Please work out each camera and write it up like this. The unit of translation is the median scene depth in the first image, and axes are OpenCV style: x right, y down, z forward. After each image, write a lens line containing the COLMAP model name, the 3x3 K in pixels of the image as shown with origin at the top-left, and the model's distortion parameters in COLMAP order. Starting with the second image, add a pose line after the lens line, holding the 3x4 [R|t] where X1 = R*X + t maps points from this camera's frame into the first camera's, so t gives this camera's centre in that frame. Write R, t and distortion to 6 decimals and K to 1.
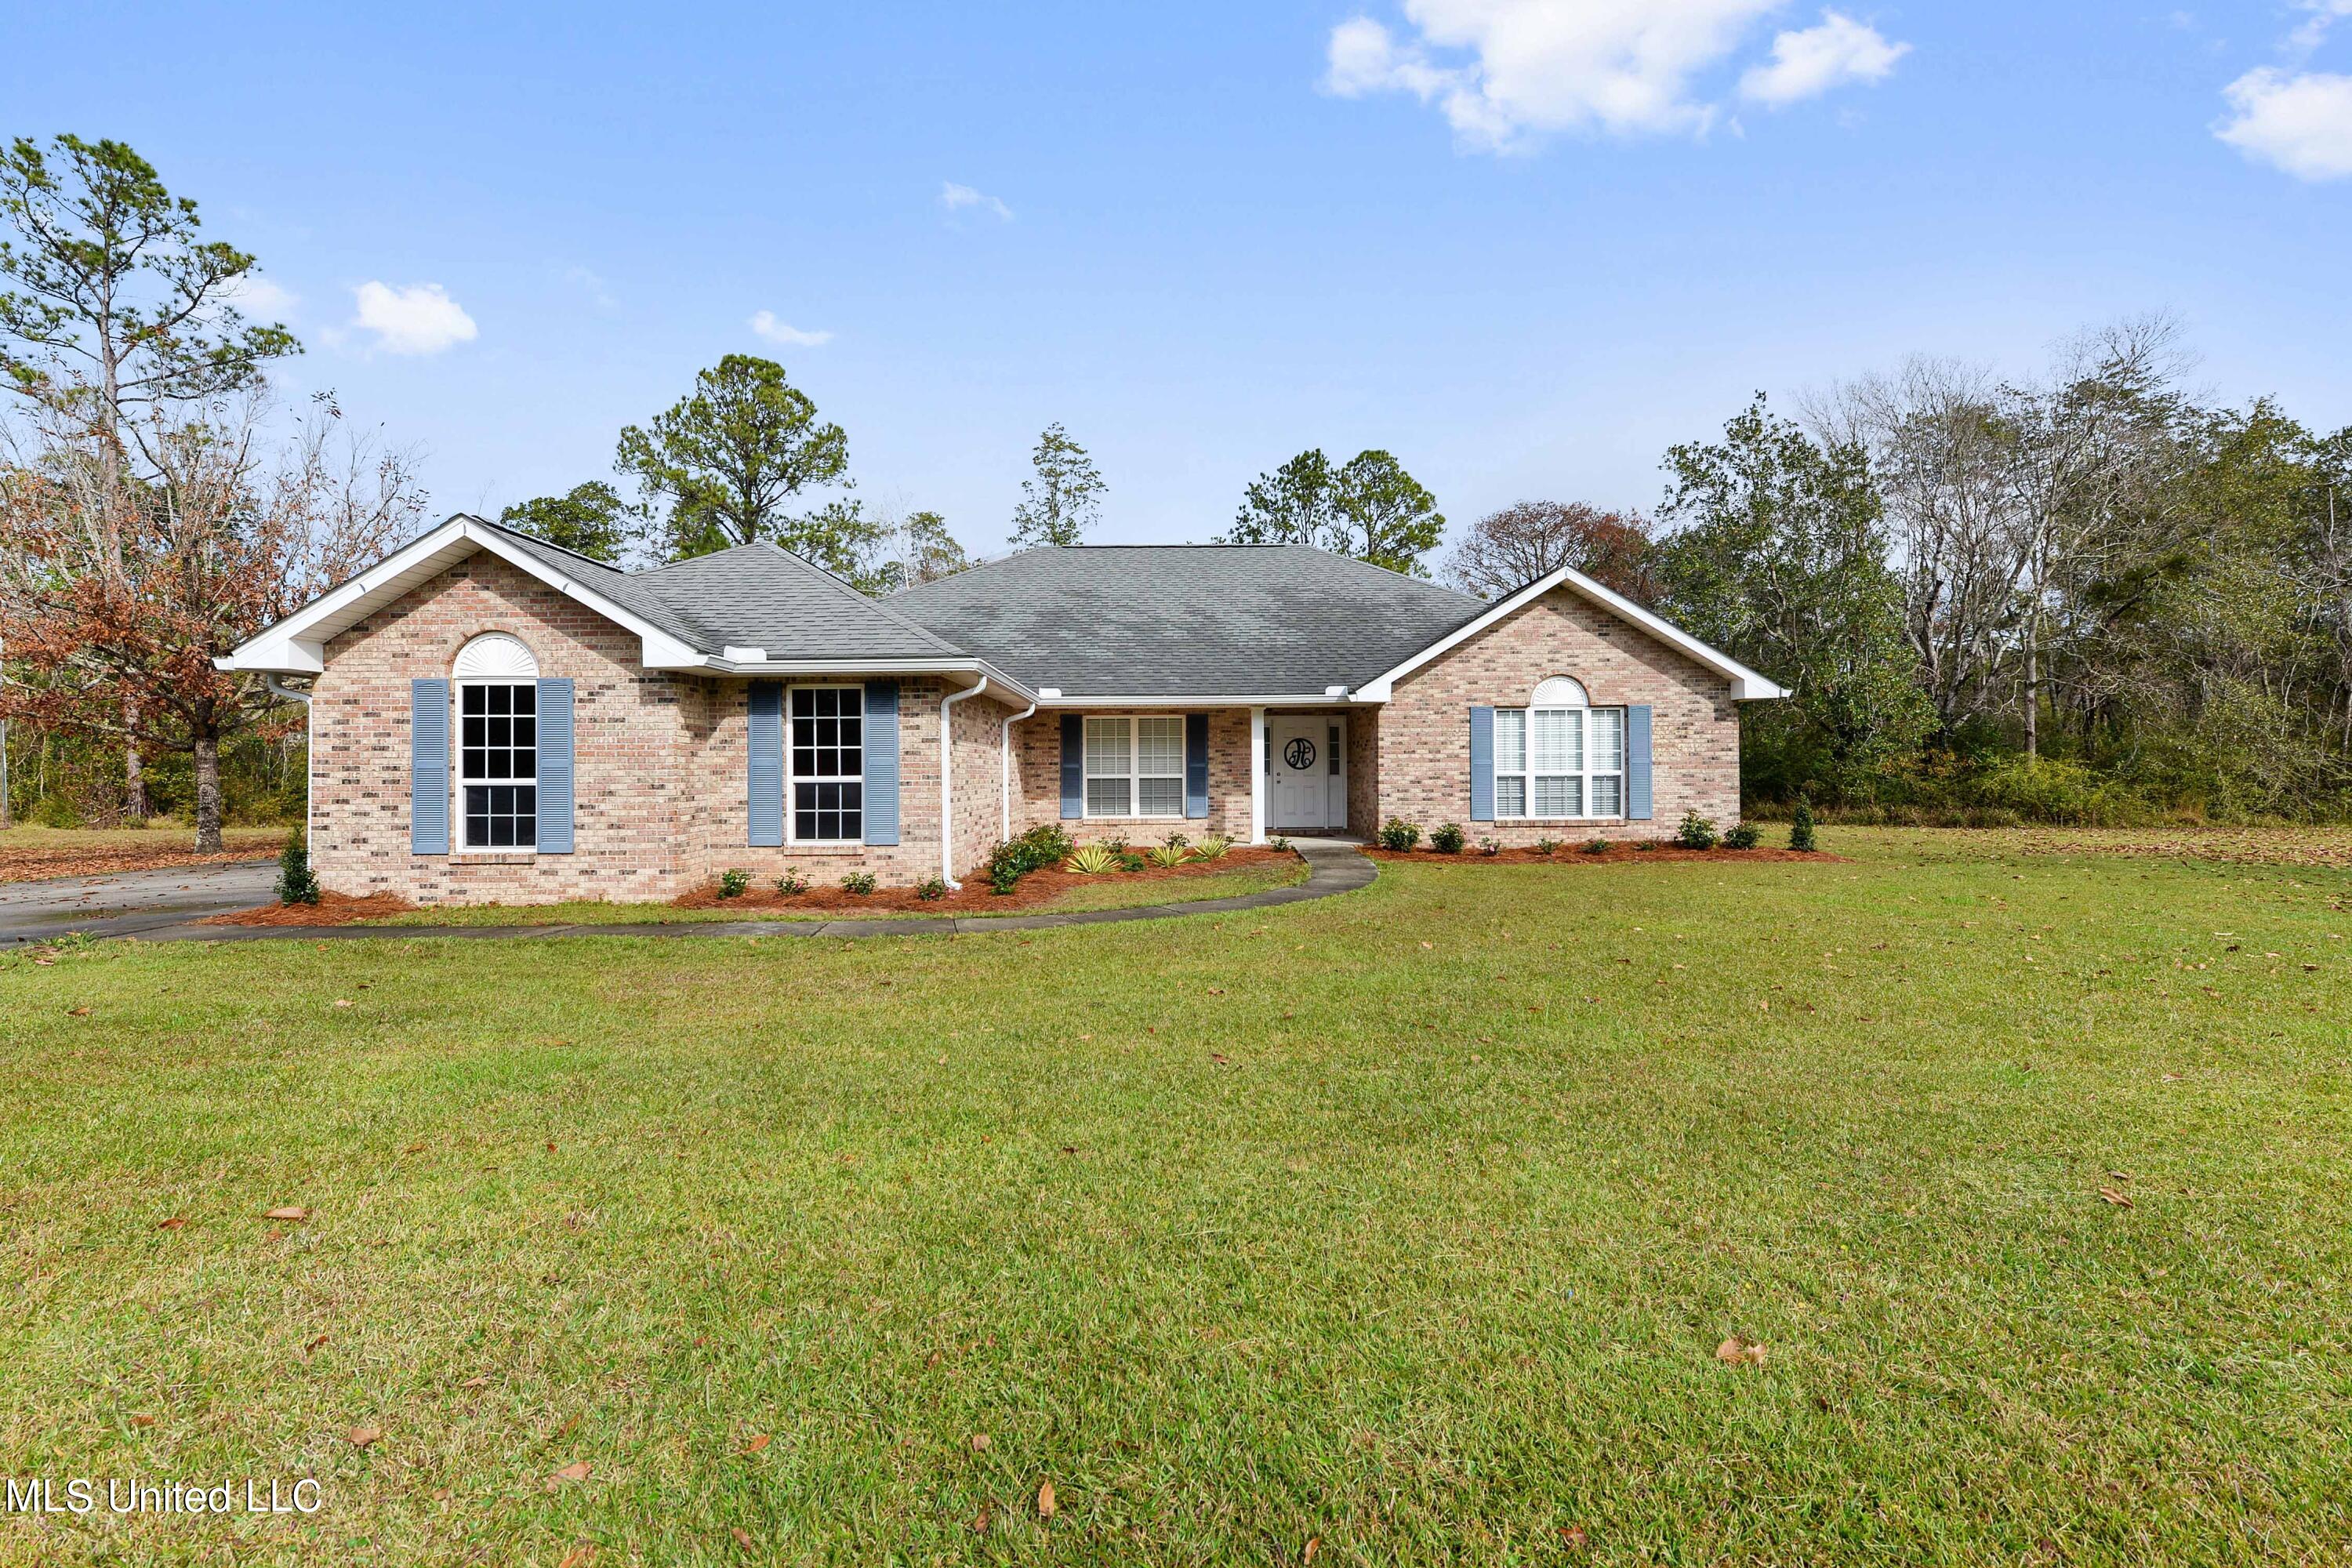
lens RADIAL K [[1052.6, 0, 1174.0], [0, 1052.6, 792.9], [0, 0, 1]] dist [0.002481, -0.000117]
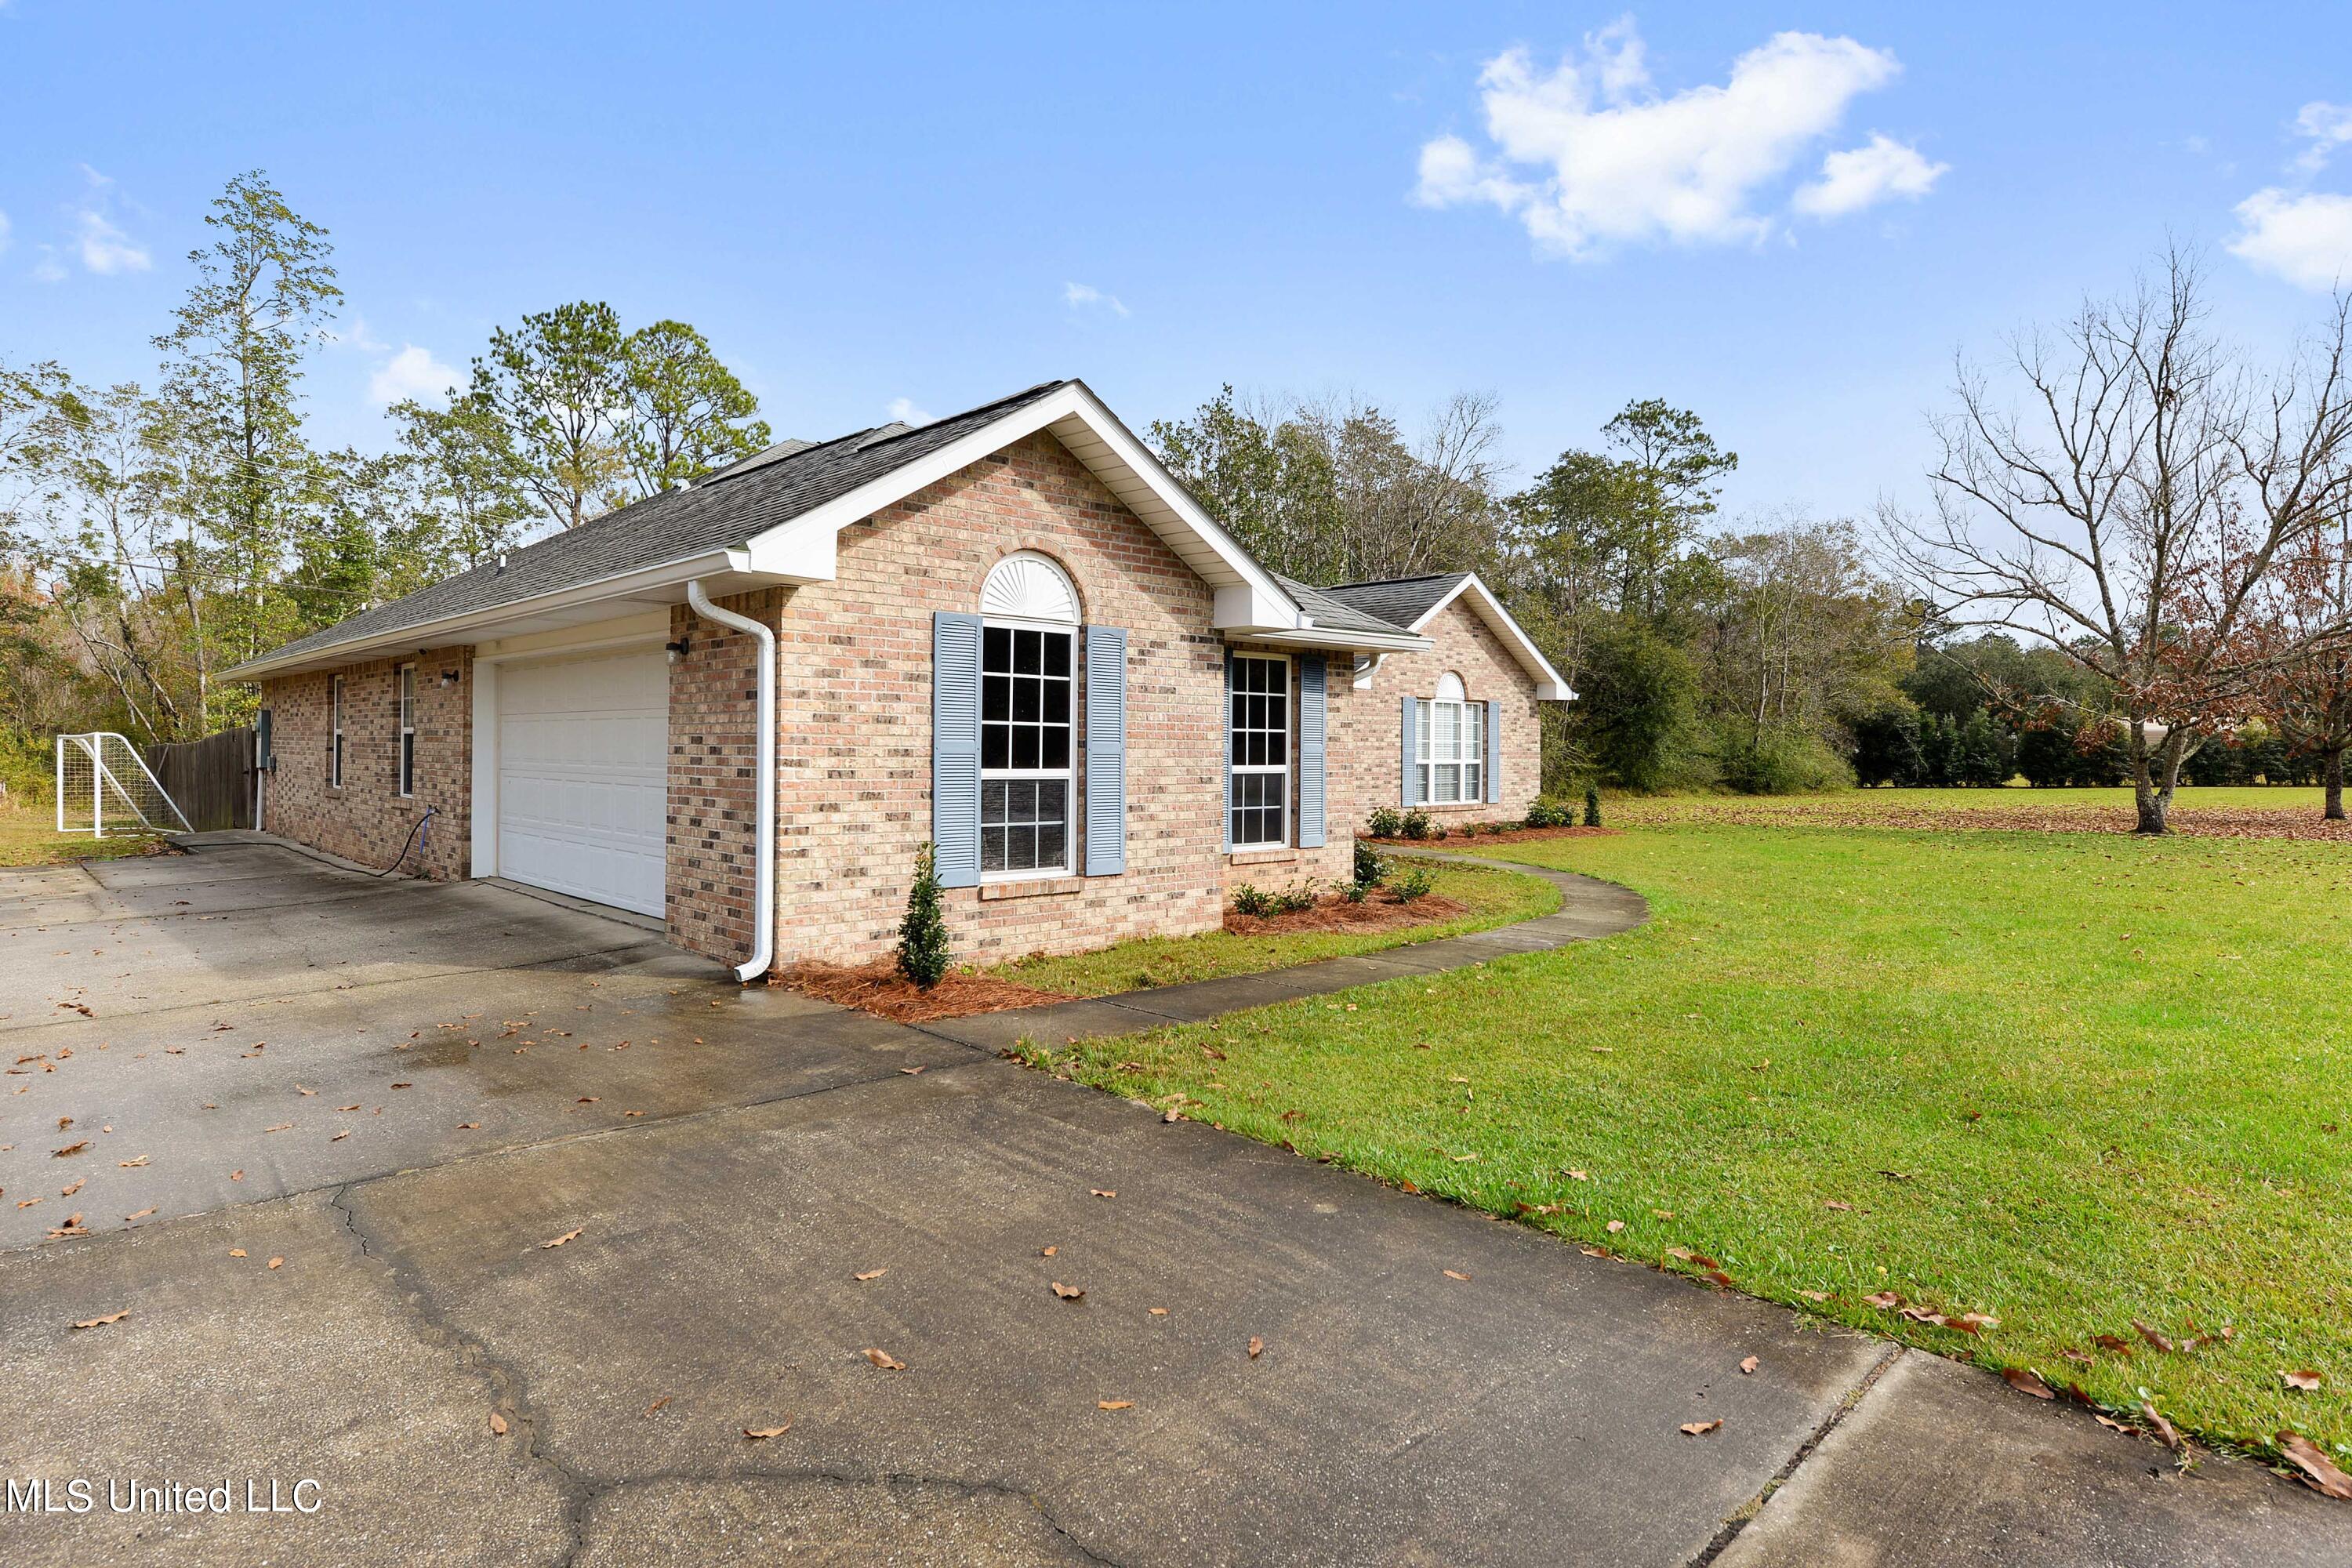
lens RADIAL K [[1352.0, 0, 1179.6], [0, 1352.0, 769.1], [0, 0, 1]] dist [0.003569, 0.001497]
pose [[0.707288, 0.000771, 0.706925, -1.186853], [0.002549, 0.999990, -0.003640, -0.010185], [-0.706921, 0.004376, 0.707279, 0.322629]]
